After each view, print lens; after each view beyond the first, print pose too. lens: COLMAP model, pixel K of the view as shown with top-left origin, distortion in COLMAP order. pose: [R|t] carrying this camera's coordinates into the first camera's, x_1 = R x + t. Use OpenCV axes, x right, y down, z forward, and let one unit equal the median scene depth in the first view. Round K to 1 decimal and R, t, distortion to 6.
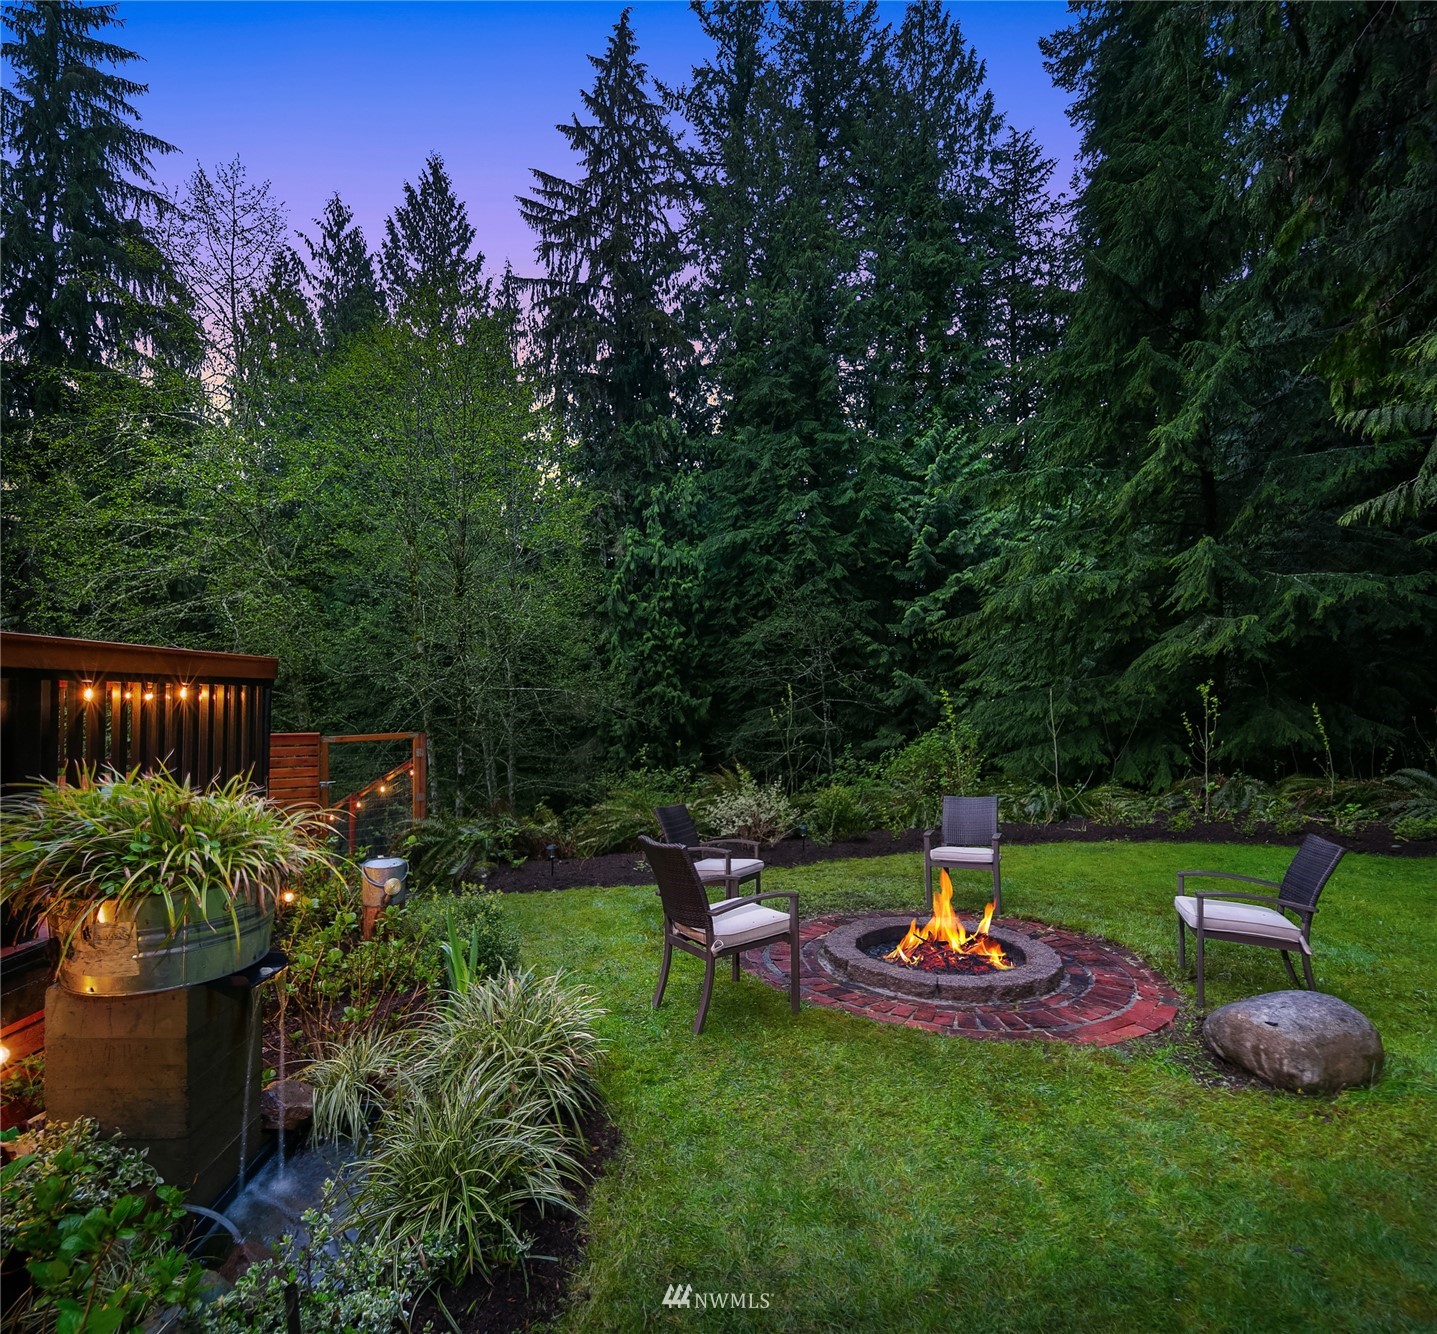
lens RADIAL K [[746.0, 0, 717.7], [0, 746.0, 667.3], [0, 0, 1]] dist [-0.003501, 0.000205]
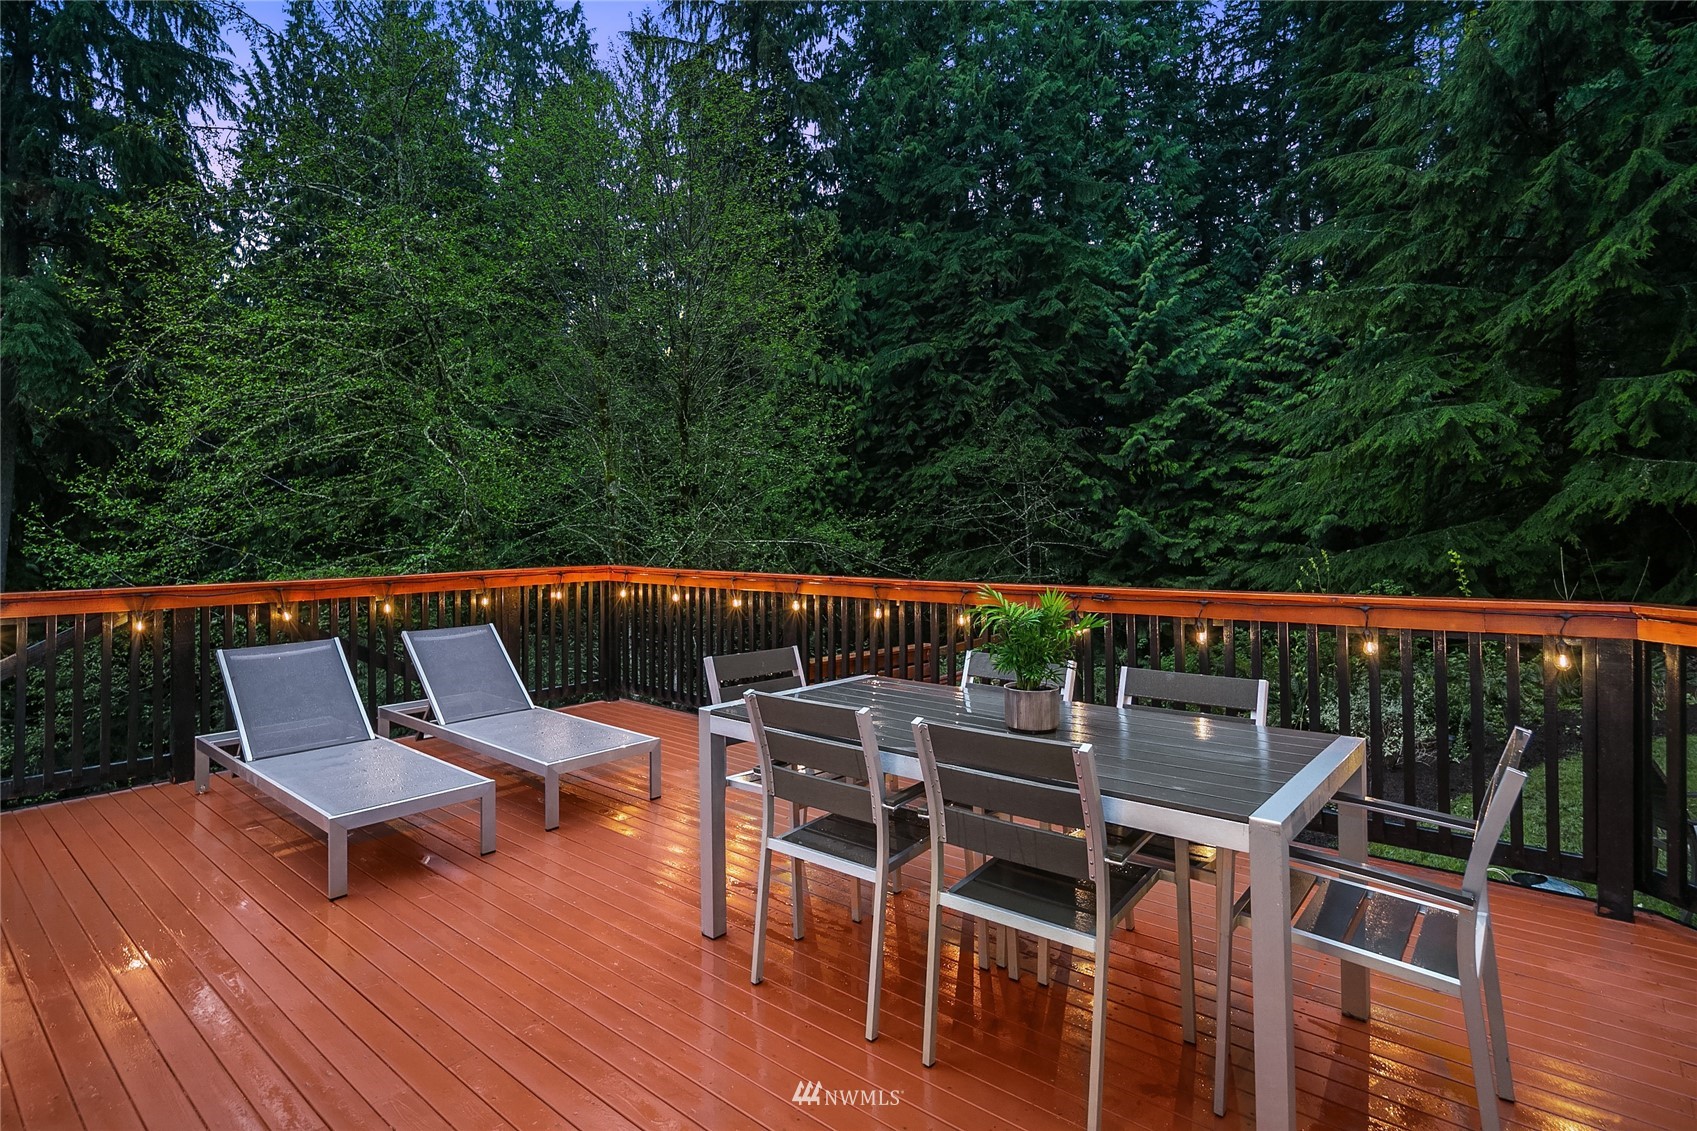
lens RADIAL K [[852.2, 0, 881.0], [0, 852.2, 493.9], [0, 0, 1]] dist [-0.004637, -0.000350]
pose [[0.992430, -0.006789, 0.122623, -0.146697], [0.007071, 0.999973, -0.001863, -0.011665], [-0.122607, 0.002715, 0.992452, 0.041163]]
